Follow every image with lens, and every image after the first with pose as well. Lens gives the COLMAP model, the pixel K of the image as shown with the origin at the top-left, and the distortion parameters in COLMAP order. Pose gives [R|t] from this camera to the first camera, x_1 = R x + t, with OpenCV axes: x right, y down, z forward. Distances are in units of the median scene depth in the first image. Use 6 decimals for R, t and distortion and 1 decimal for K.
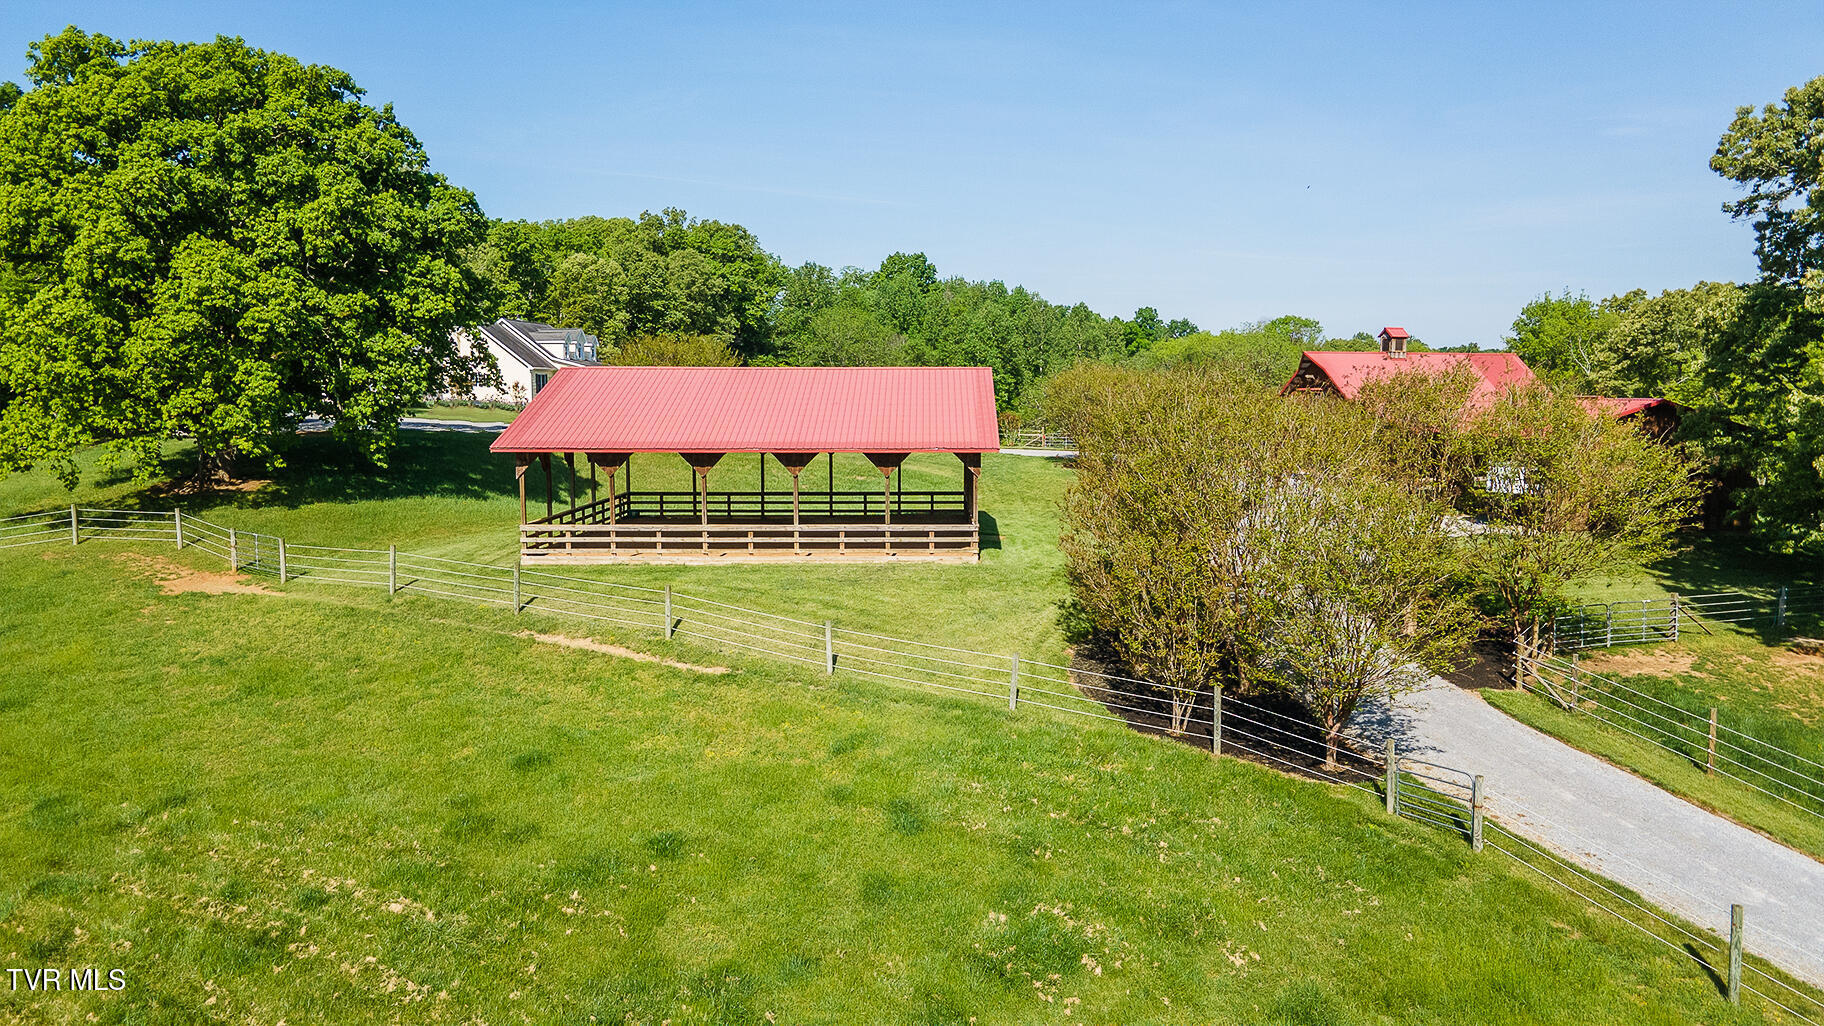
lens RADIAL K [[1330.6, 0, 918.9], [0, 1330.6, 530.5], [0, 0, 1]] dist [0.042608, -0.000344]
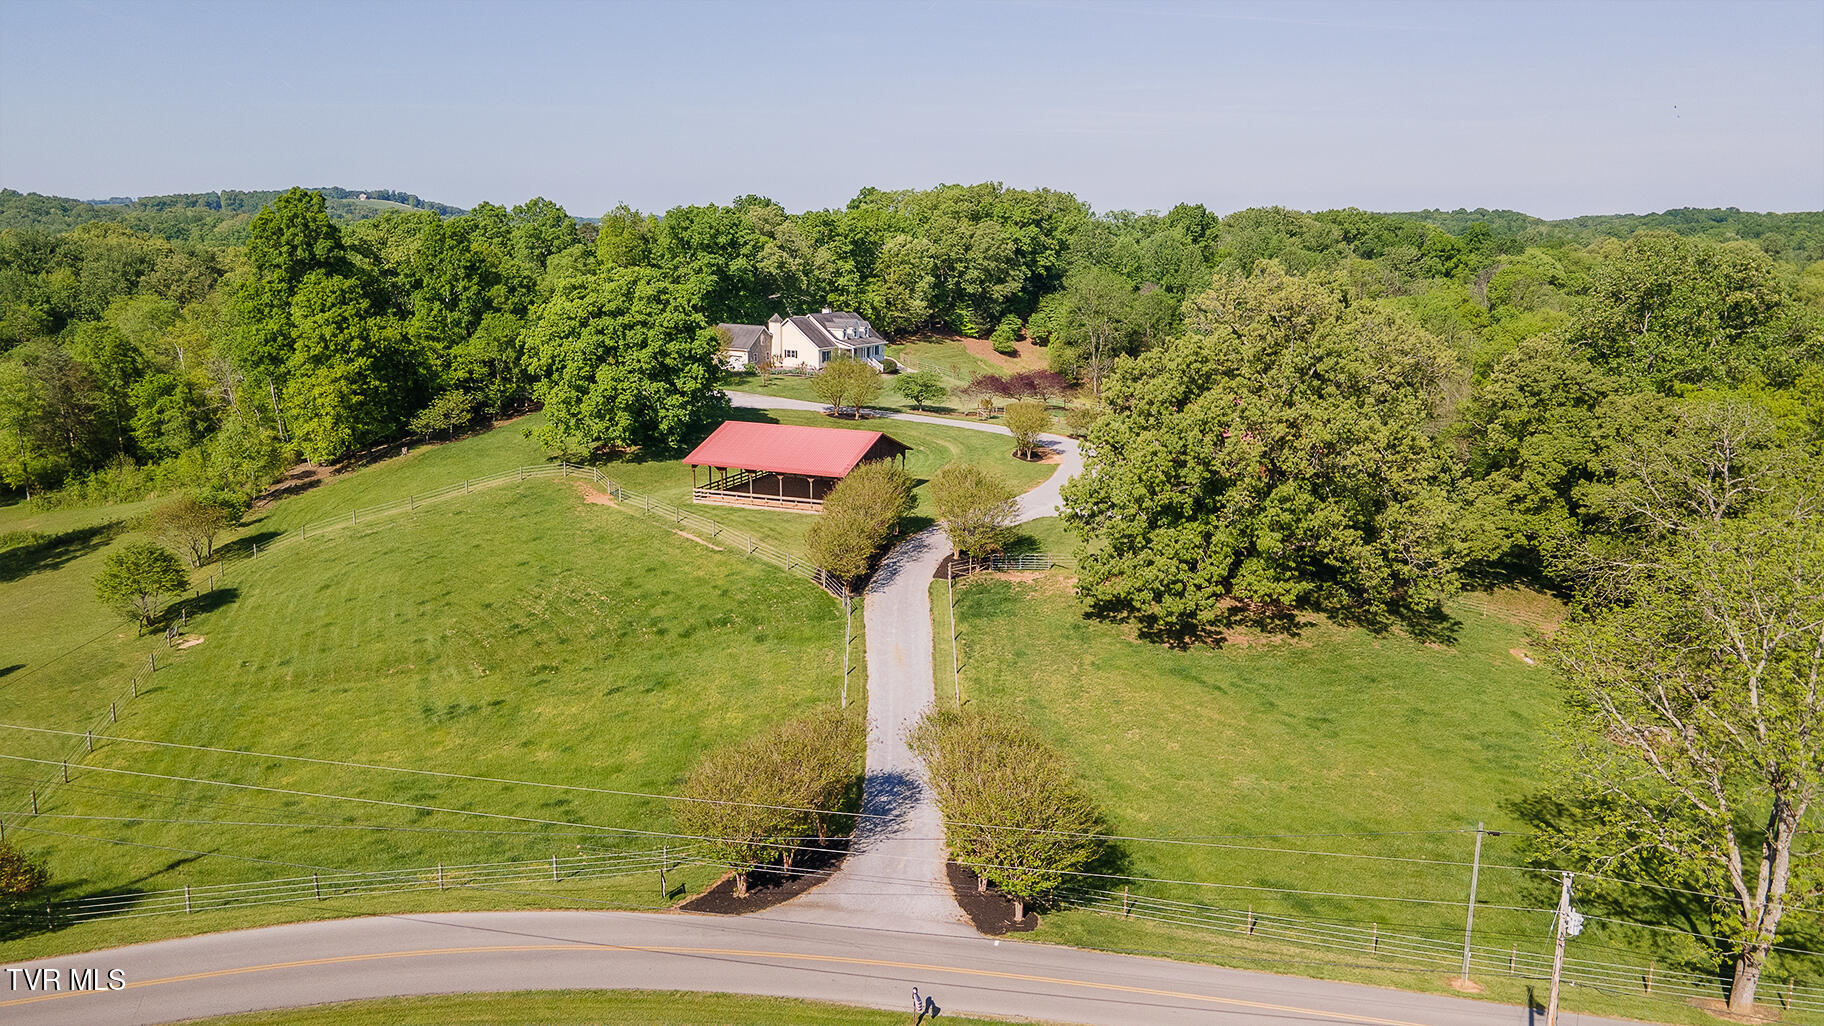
lens RADIAL K [[1330.6, 0, 908.7], [0, 1330.6, 505.2], [0, 0, 1]] dist [0.042608, -0.000344]
pose [[0.935390, 0.081829, -0.344020, 0.916797], [-0.047799, 0.993187, 0.106273, -0.241289], [0.350373, -0.082963, 0.932929, -1.220369]]
